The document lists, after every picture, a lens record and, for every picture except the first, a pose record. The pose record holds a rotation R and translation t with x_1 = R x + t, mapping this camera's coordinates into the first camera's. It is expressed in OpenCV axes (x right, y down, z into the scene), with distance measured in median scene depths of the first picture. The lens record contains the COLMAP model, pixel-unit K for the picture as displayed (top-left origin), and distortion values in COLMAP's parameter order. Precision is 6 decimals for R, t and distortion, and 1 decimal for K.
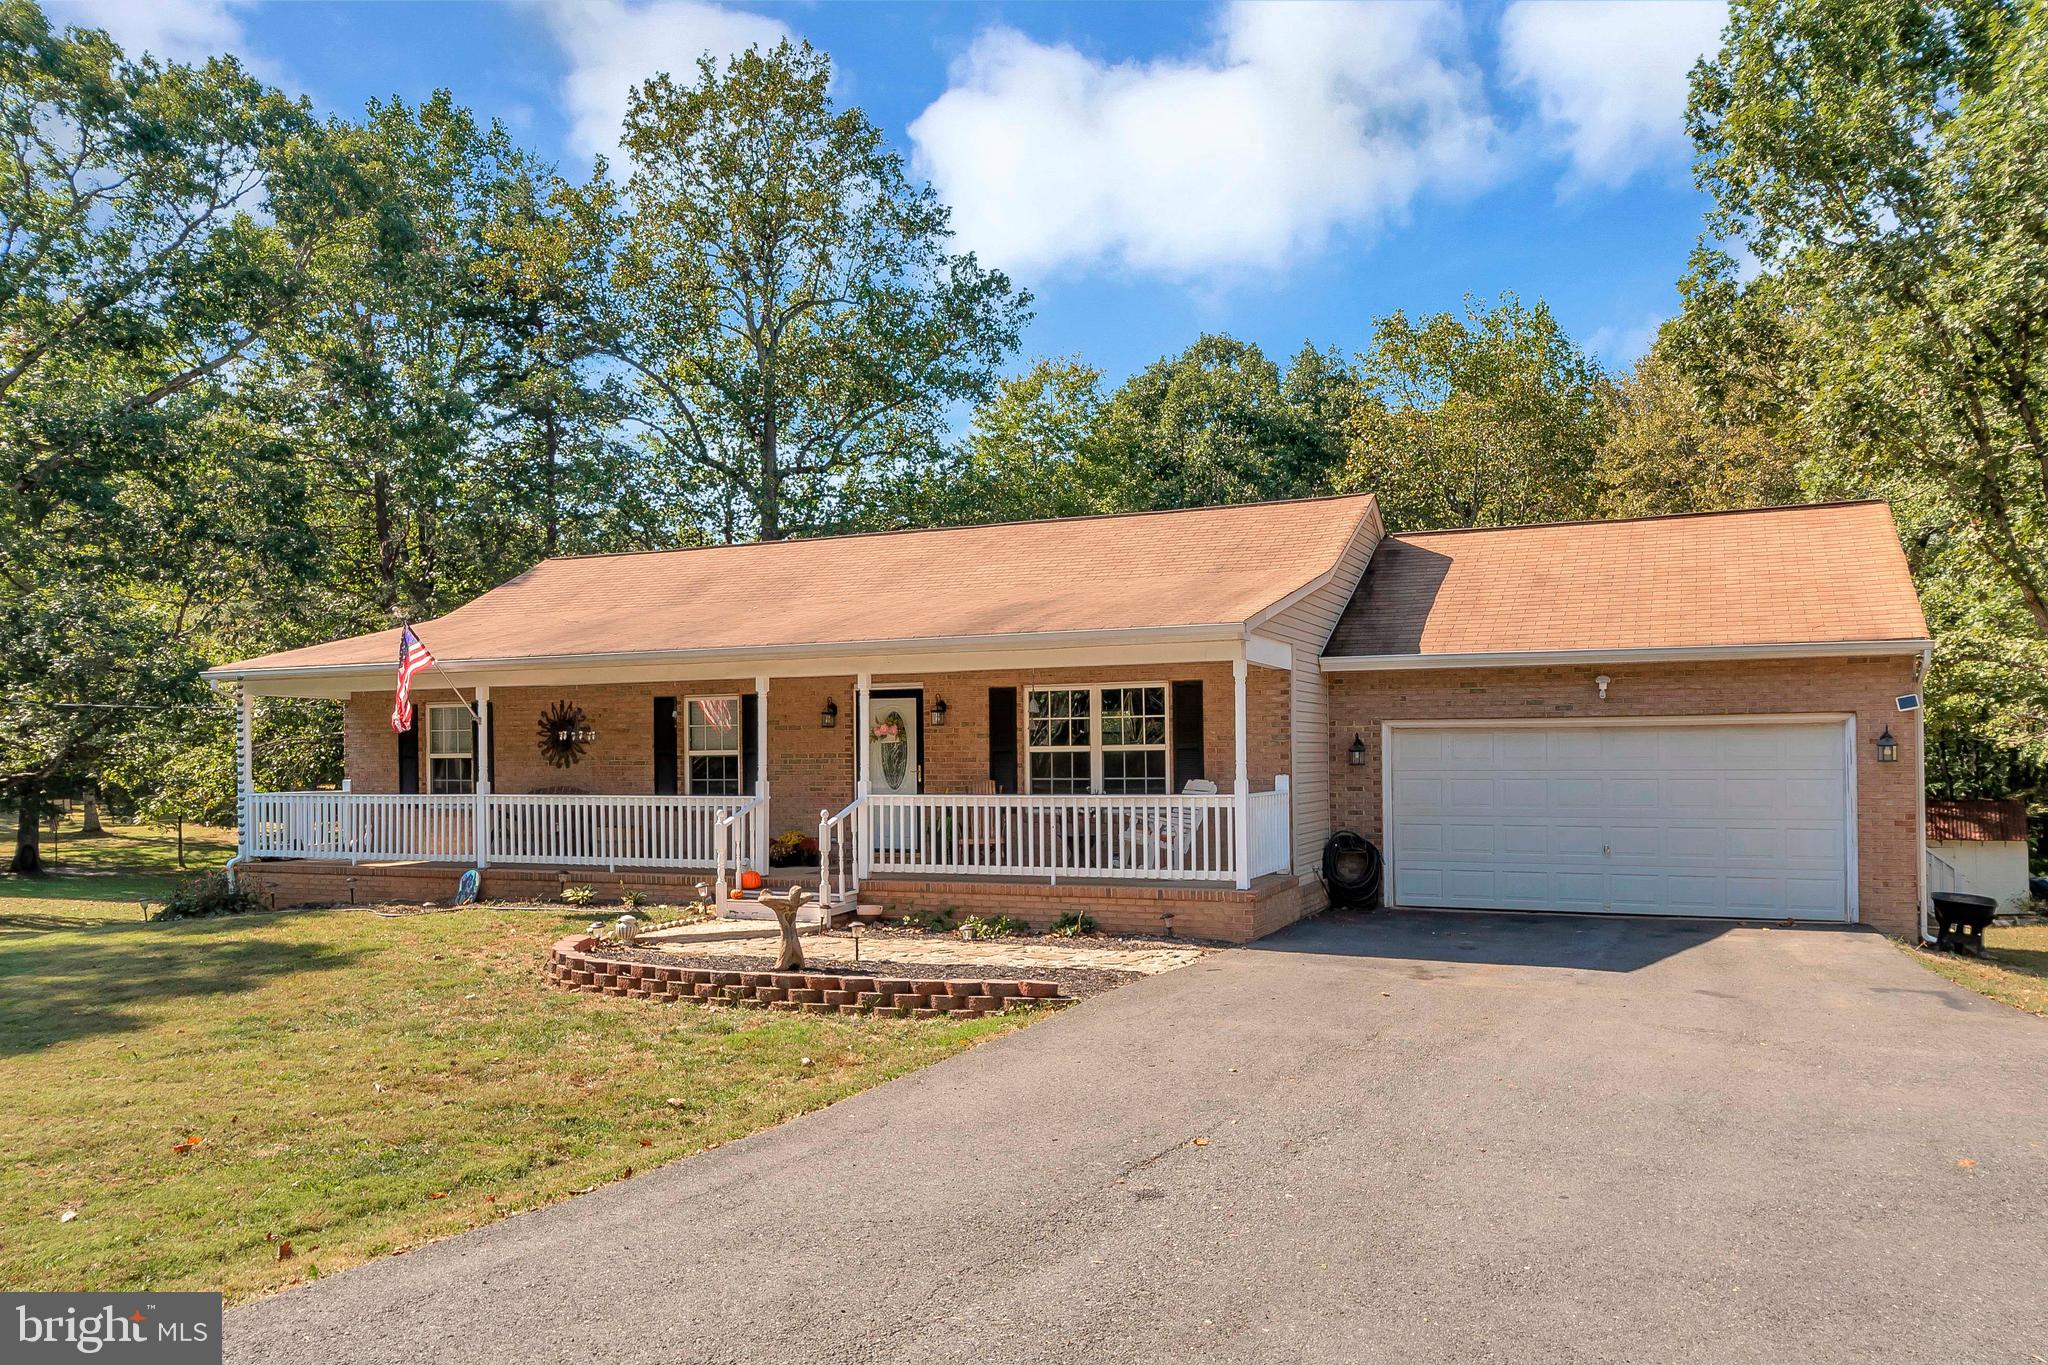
lens RADIAL K [[1548.8, 0, 1023.8], [0, 1548.8, 700.6], [0, 0, 1]] dist [-0.000619, -0.009668]
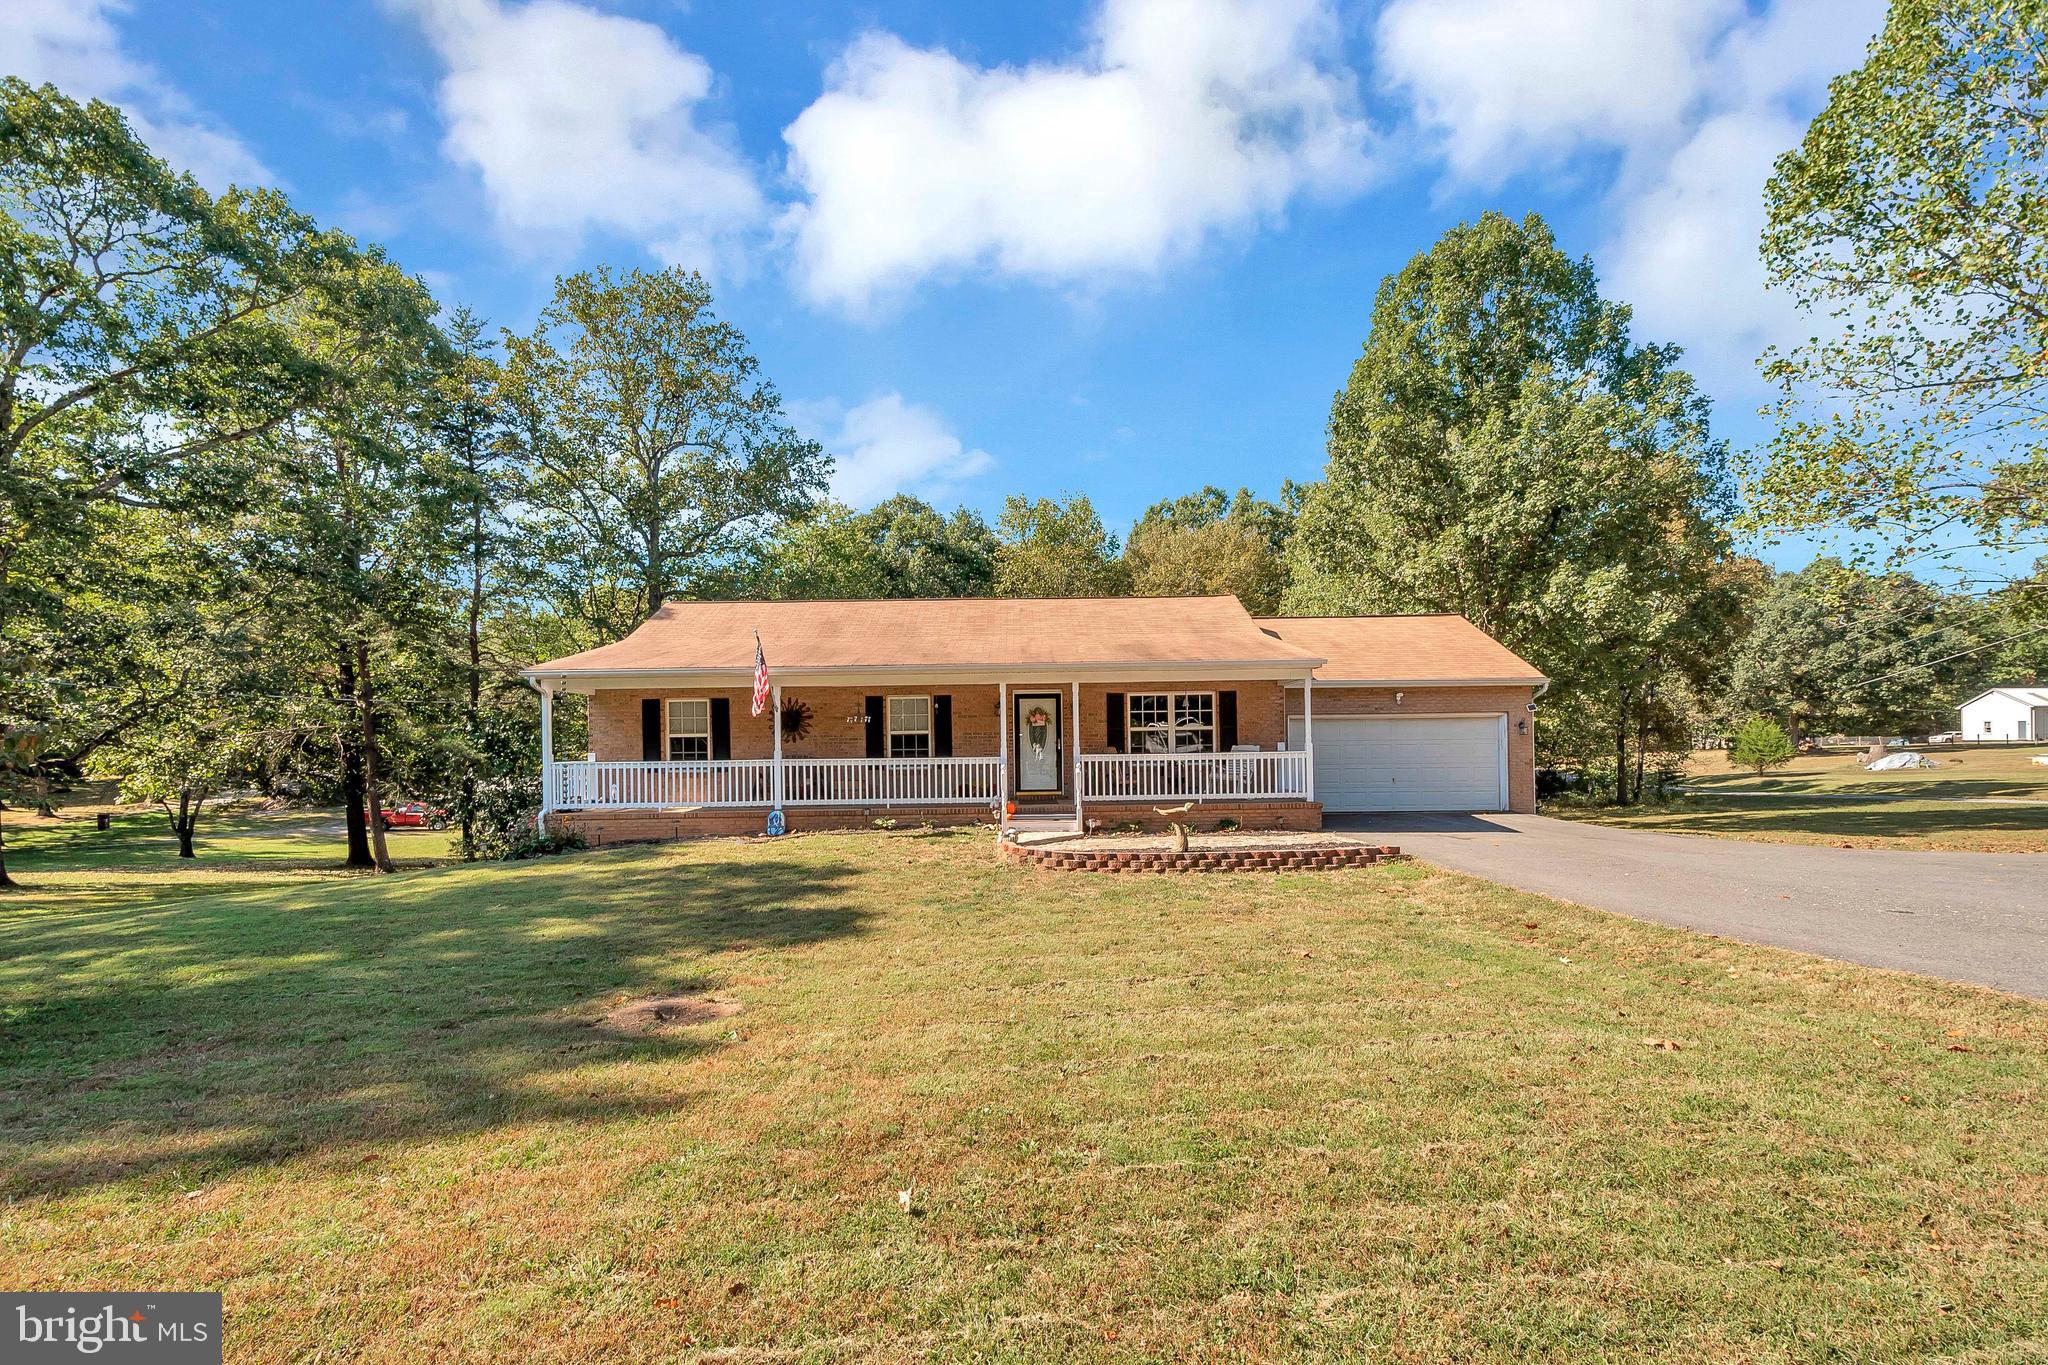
lens RADIAL K [[879.3, 0, 1026.9], [0, 879.3, 728.2], [0, 0, 1]] dist [0.002058, -0.001899]
pose [[0.907092, 0.002002, 0.420929, -0.588706], [-0.011335, 0.999742, 0.019671, 0.013773], [-0.420781, -0.022615, 0.906880, 0.164518]]
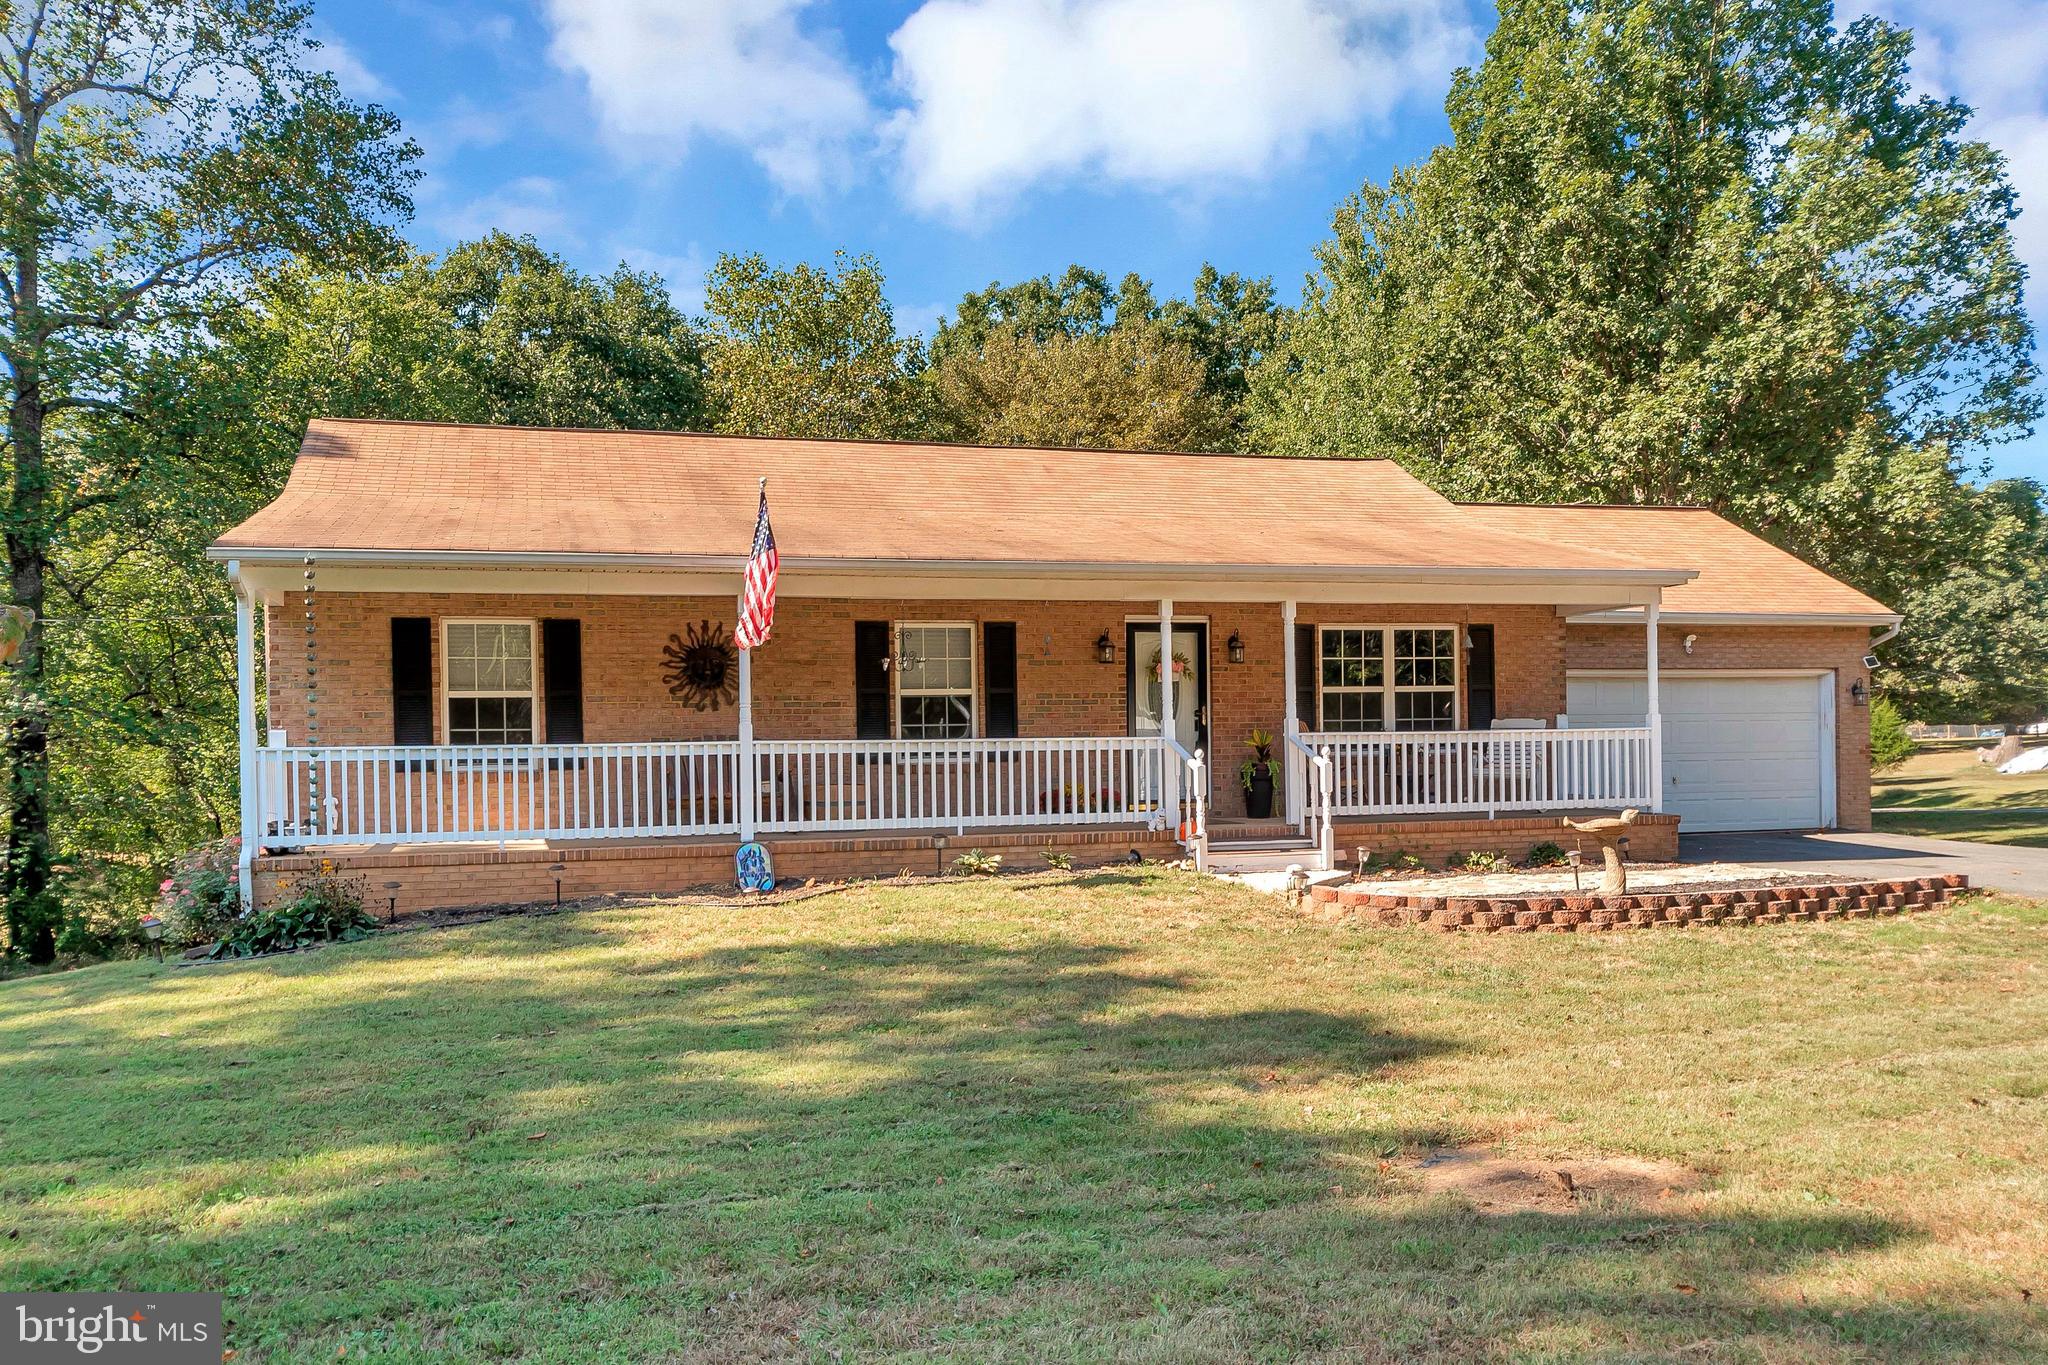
lens RADIAL K [[1628.9, 0, 1021.7], [0, 1628.9, 737.2], [0, 0, 1]] dist [0.006927, -0.023489]
pose [[0.756987, -0.004359, 0.653415, -0.918563], [-0.022215, 0.999228, 0.032402, 0.036719], [-0.653052, -0.039044, 0.756306, 0.387450]]
